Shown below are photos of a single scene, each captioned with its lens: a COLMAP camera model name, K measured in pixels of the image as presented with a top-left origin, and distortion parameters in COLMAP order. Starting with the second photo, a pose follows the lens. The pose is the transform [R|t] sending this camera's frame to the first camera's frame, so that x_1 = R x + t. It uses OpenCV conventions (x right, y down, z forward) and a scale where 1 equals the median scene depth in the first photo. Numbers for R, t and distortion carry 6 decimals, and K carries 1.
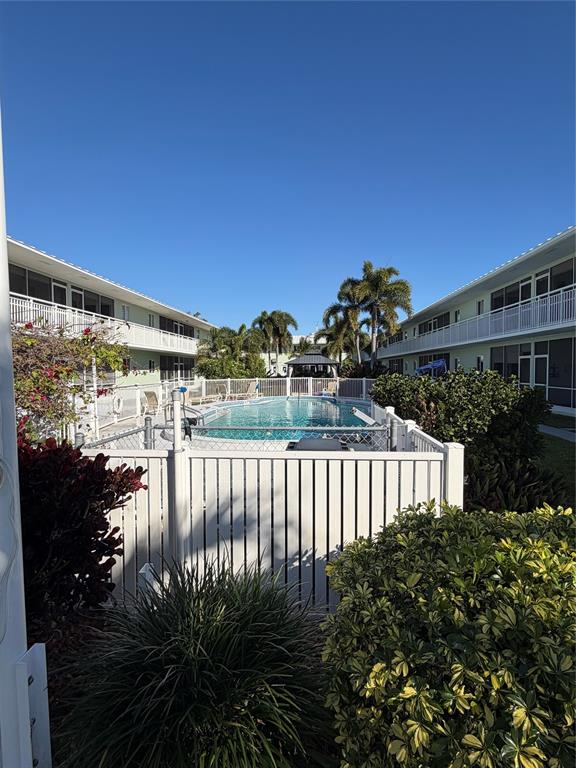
lens RADIAL K [[406.4, 0, 287.1], [0, 406.4, 383.0], [0, 0, 1]] dist [0.000415, 0.000060]
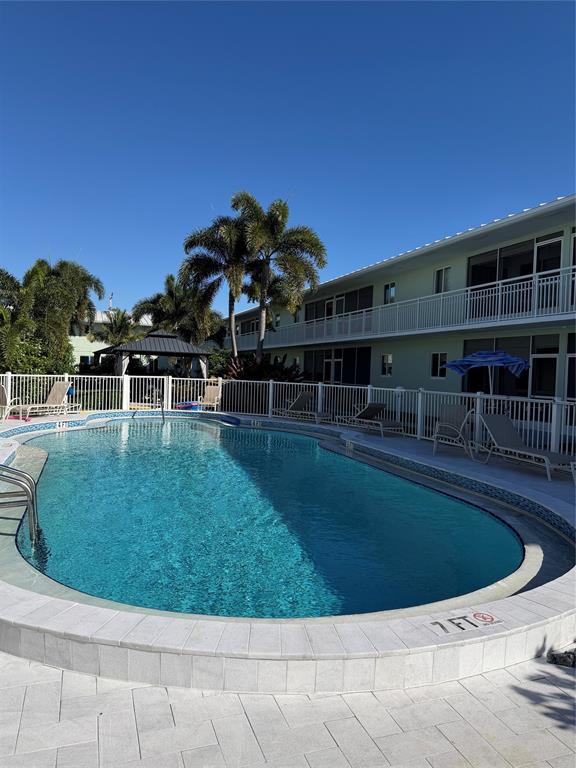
lens RADIAL K [[531.3, 0, 287.8], [0, 531.3, 388.4], [0, 0, 1]] dist [-0.001911, -0.000192]
pose [[0.911745, 0.023986, 0.410056, -0.088769], [-0.025410, 0.999675, -0.001978, 0.000131], [-0.409970, -0.008617, 0.912058, 0.263898]]
